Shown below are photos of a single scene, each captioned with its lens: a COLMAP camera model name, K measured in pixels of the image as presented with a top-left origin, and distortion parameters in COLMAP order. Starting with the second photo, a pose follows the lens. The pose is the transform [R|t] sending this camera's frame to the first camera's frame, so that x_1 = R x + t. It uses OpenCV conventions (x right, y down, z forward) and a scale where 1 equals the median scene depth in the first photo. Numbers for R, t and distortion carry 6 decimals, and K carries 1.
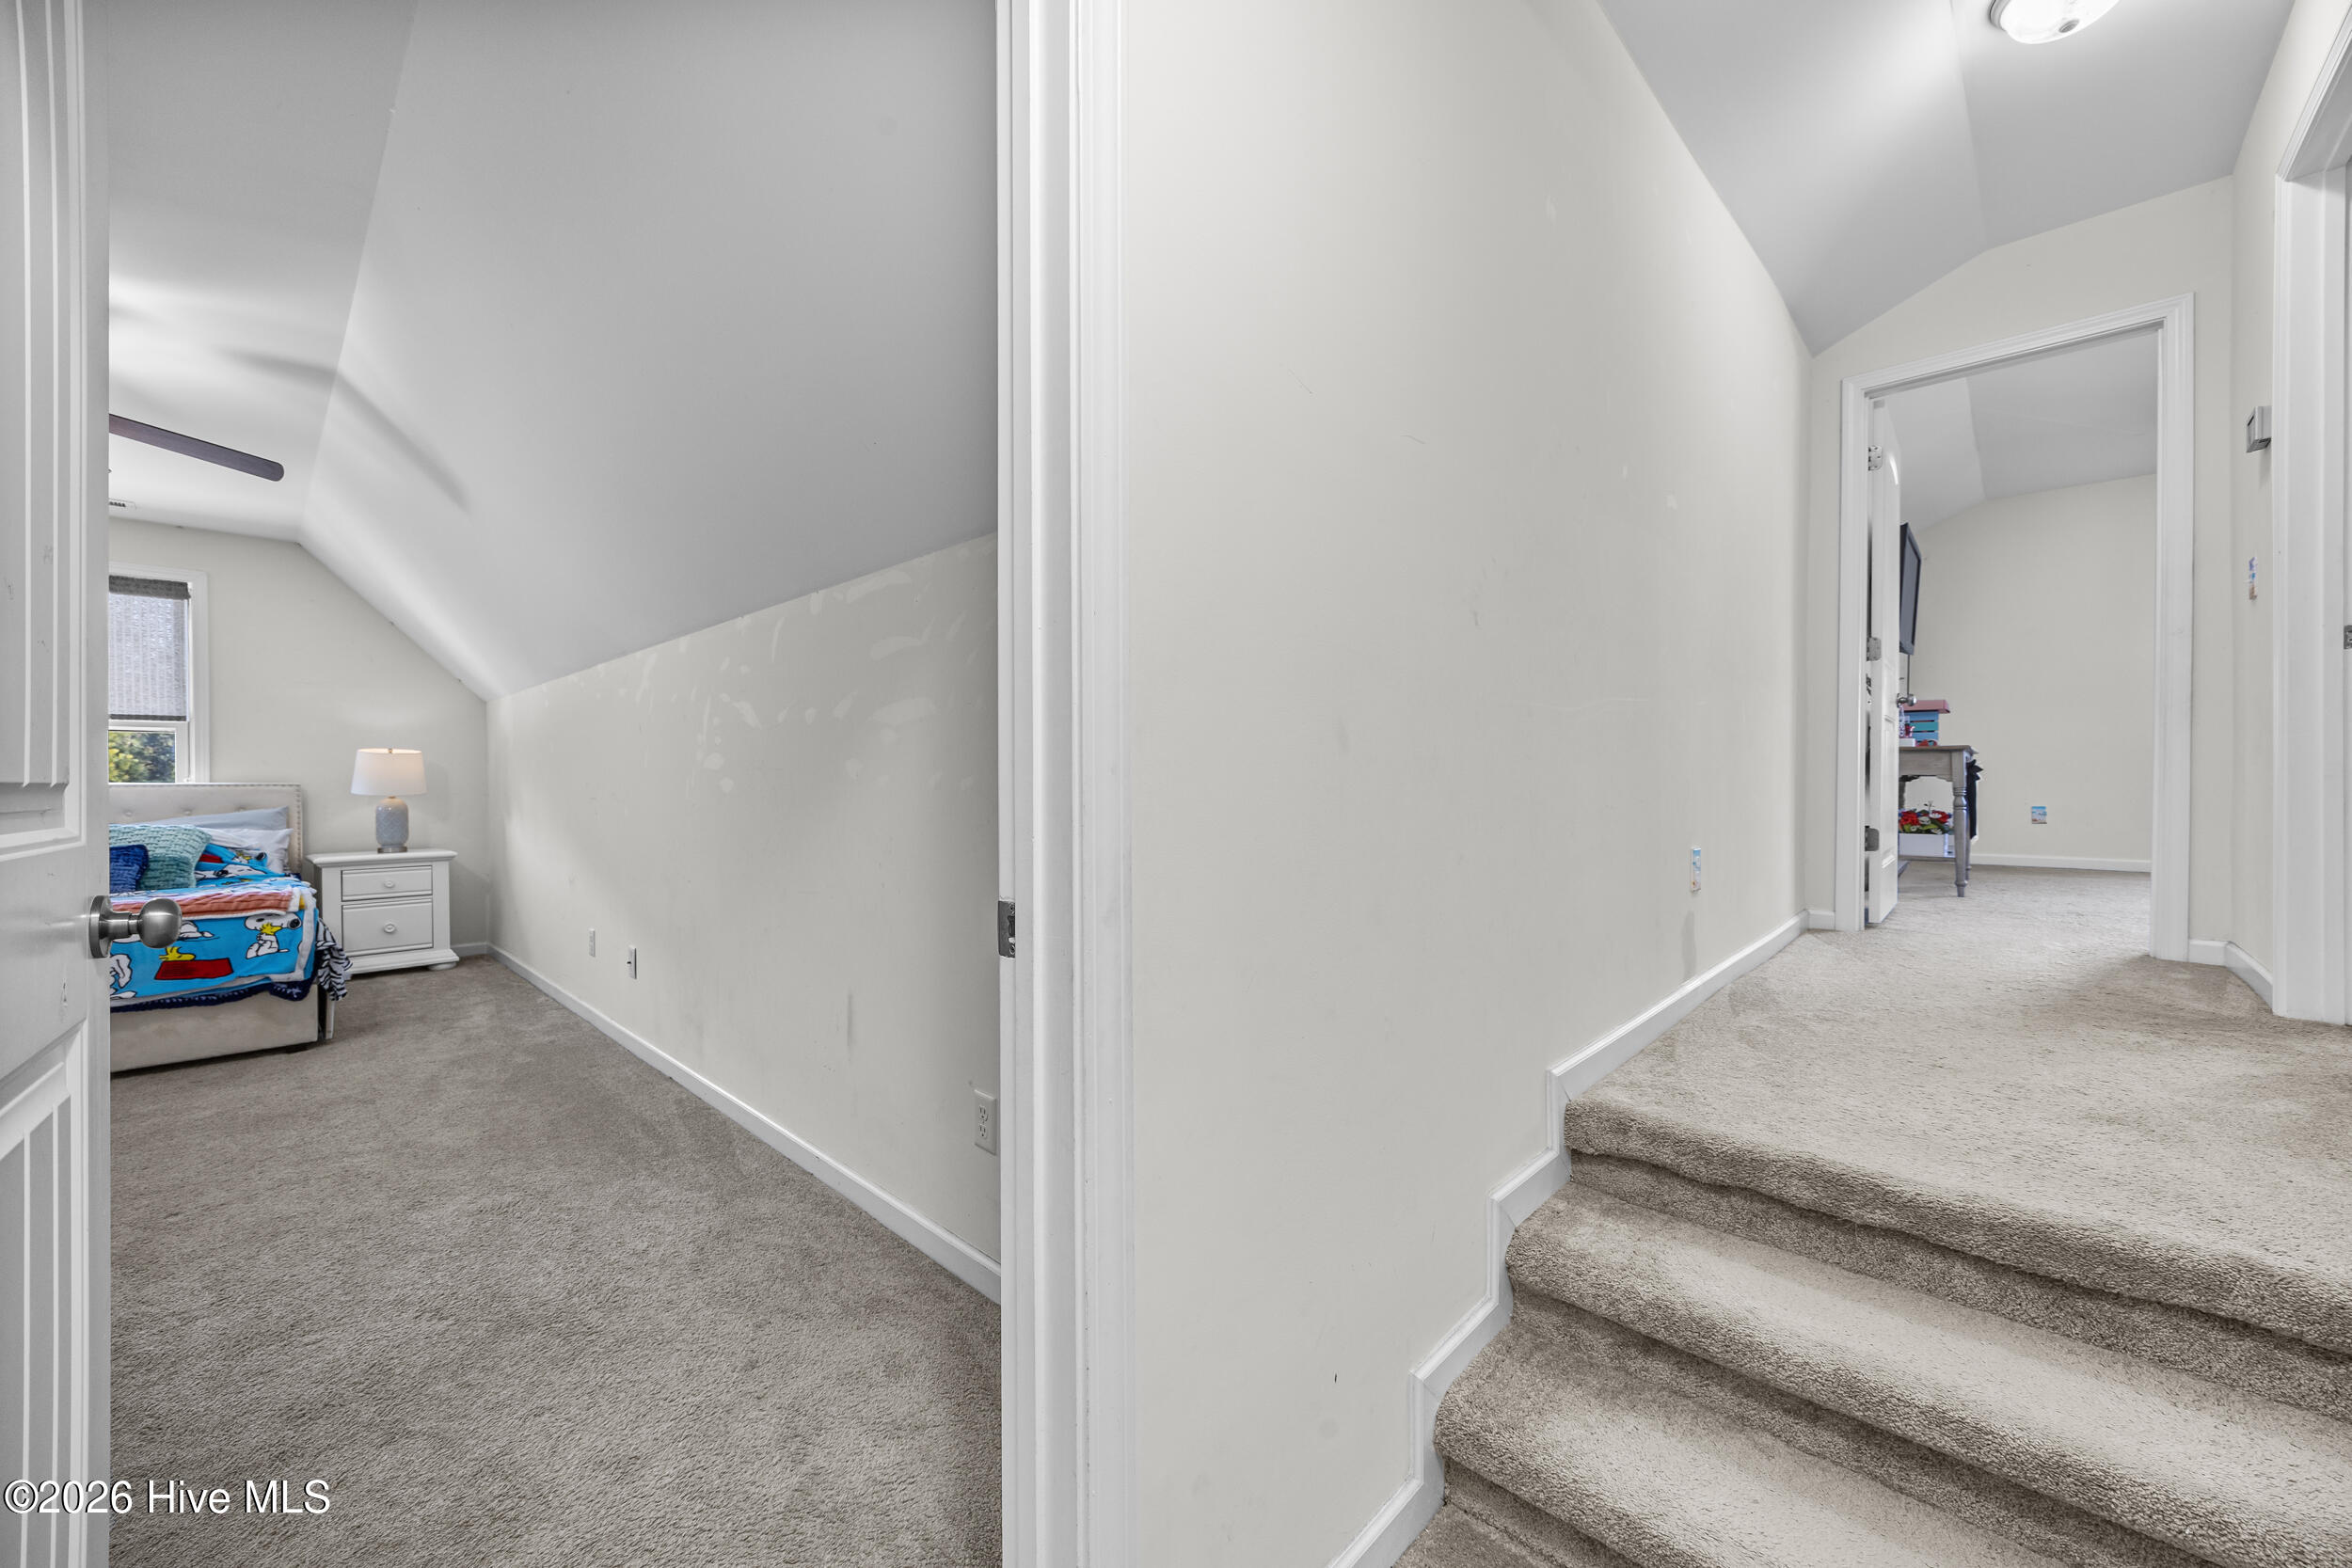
lens RADIAL K [[896.6, 0, 1150.3], [0, 896.6, 784.5], [0, 0, 1]] dist [-0.003841, -0.000055]
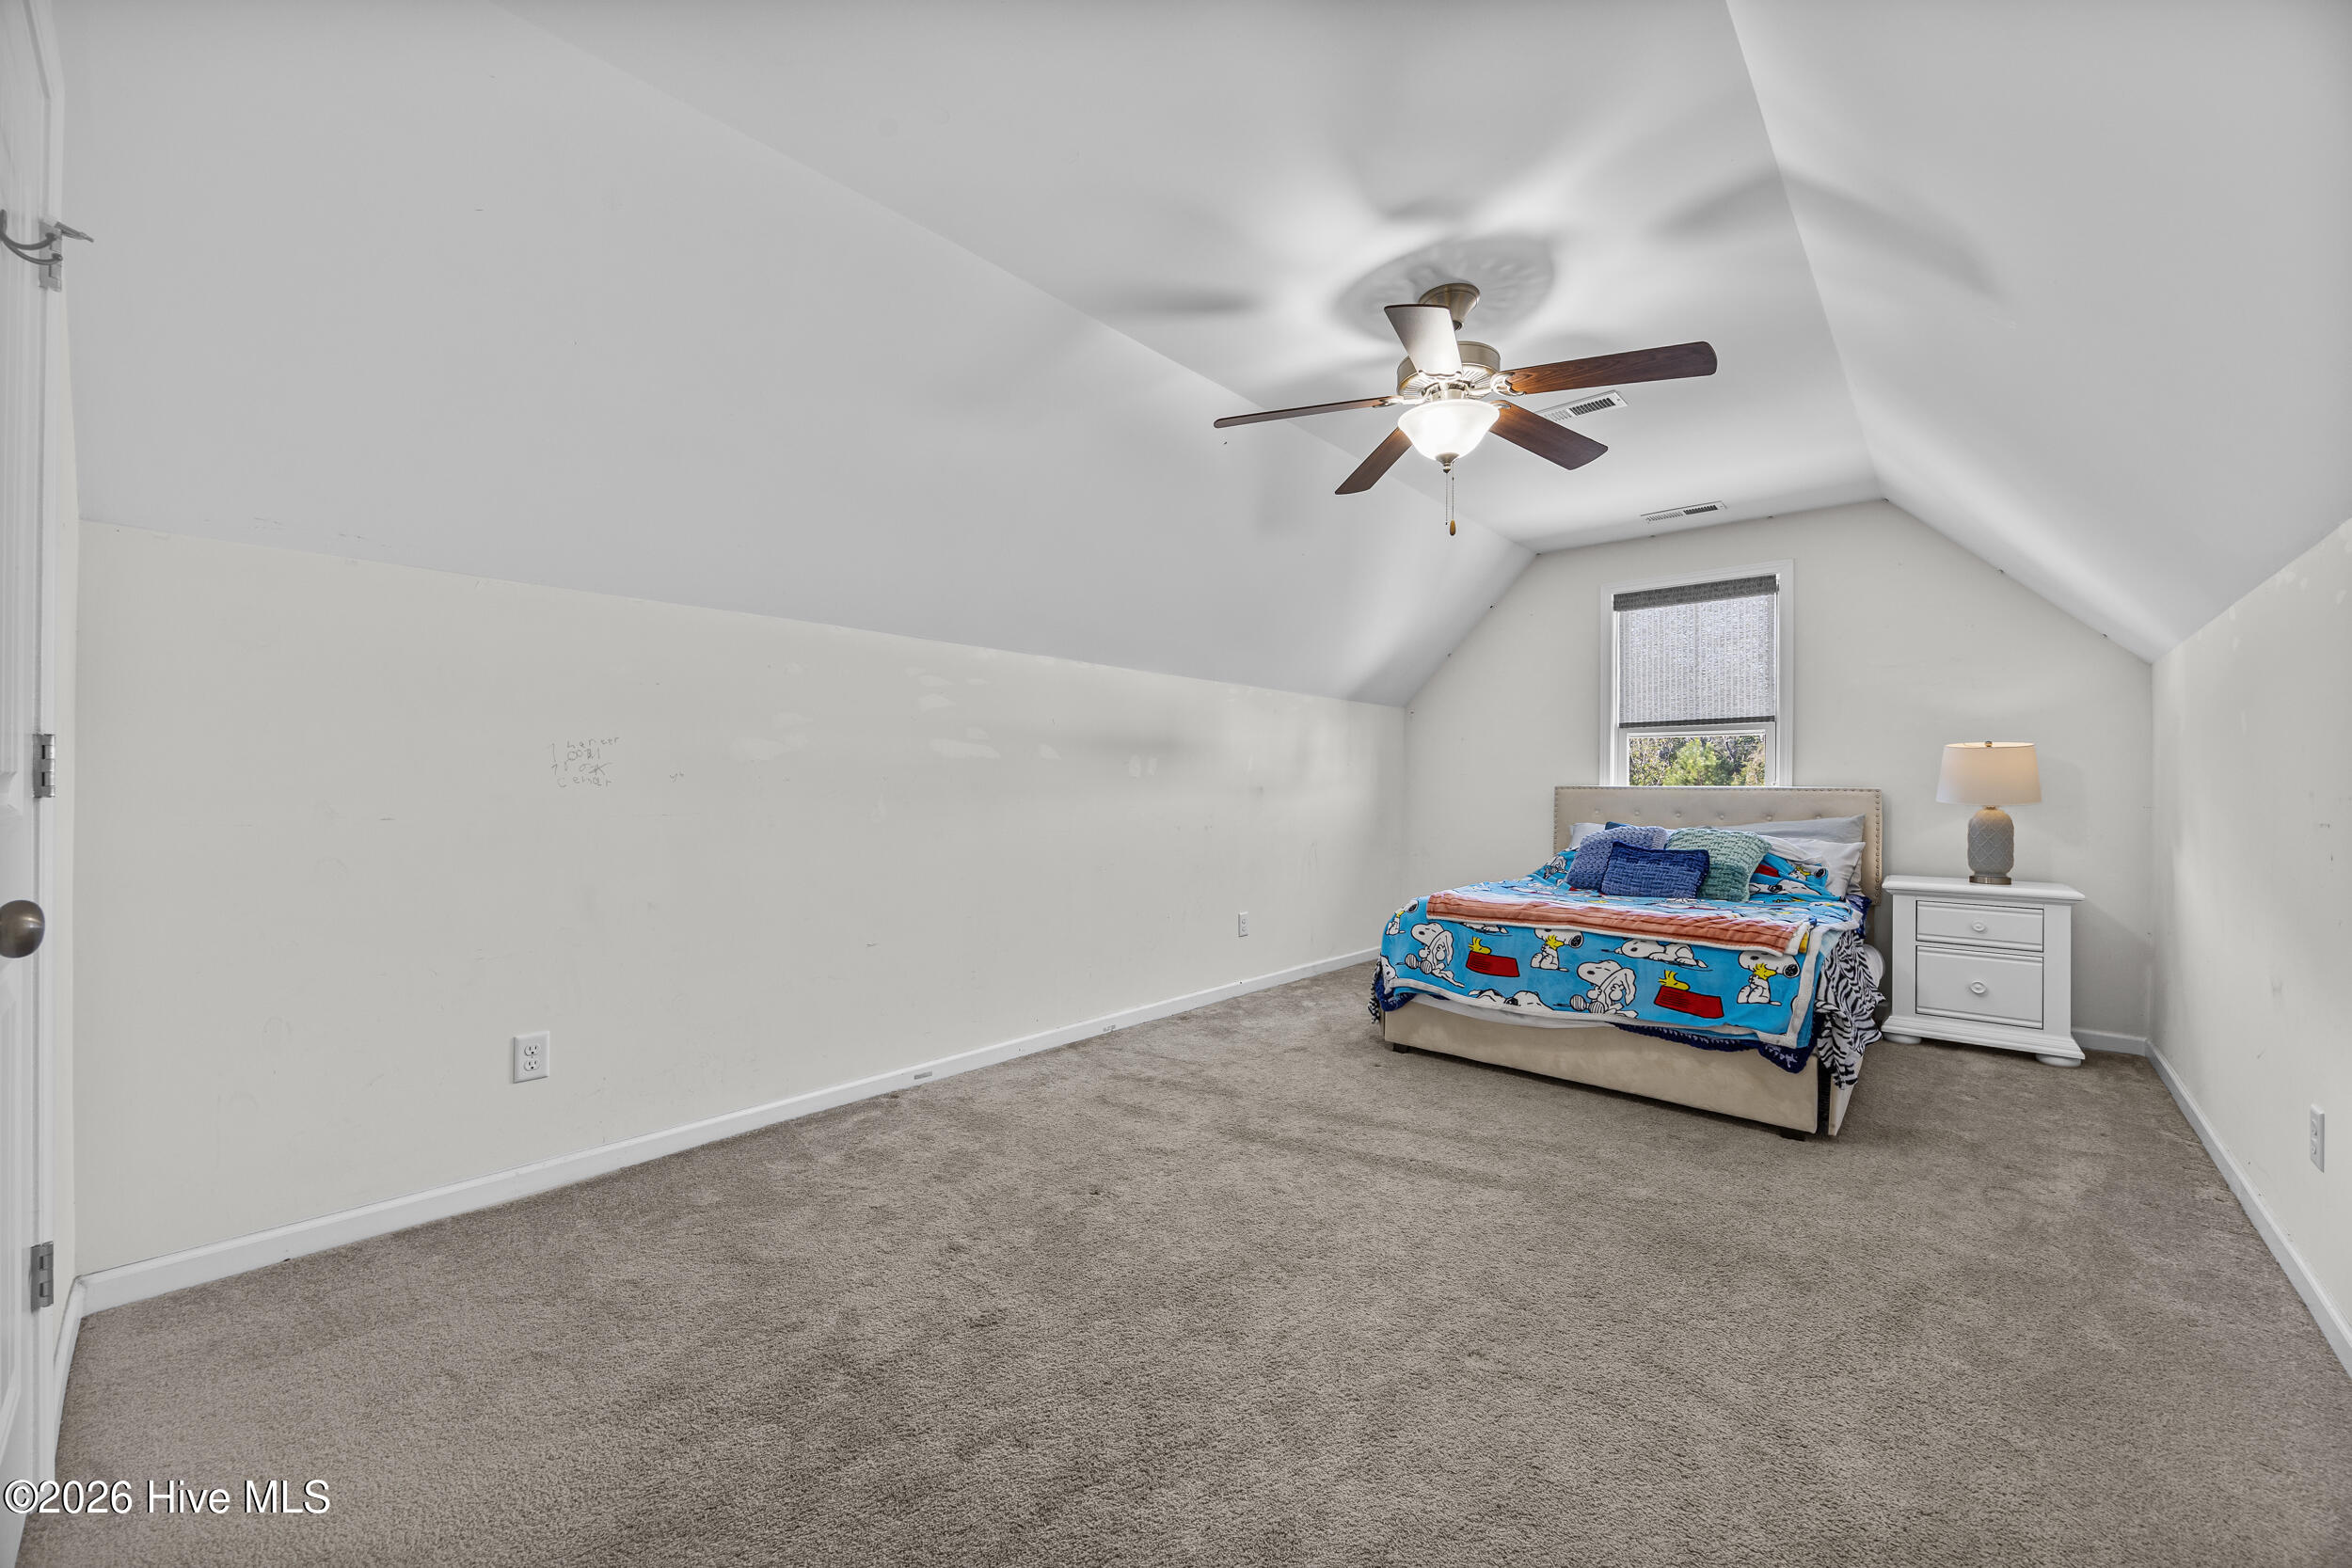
lens RADIAL K [[896.6, 0, 1179.6], [0, 896.6, 787.2], [0, 0, 1]] dist [-0.003841, -0.000055]
pose [[0.048769, 0.005656, -0.998794, -0.193477], [-0.010079, 0.999936, 0.005170, 0.000264], [0.998759, 0.009815, 0.048823, 0.386243]]
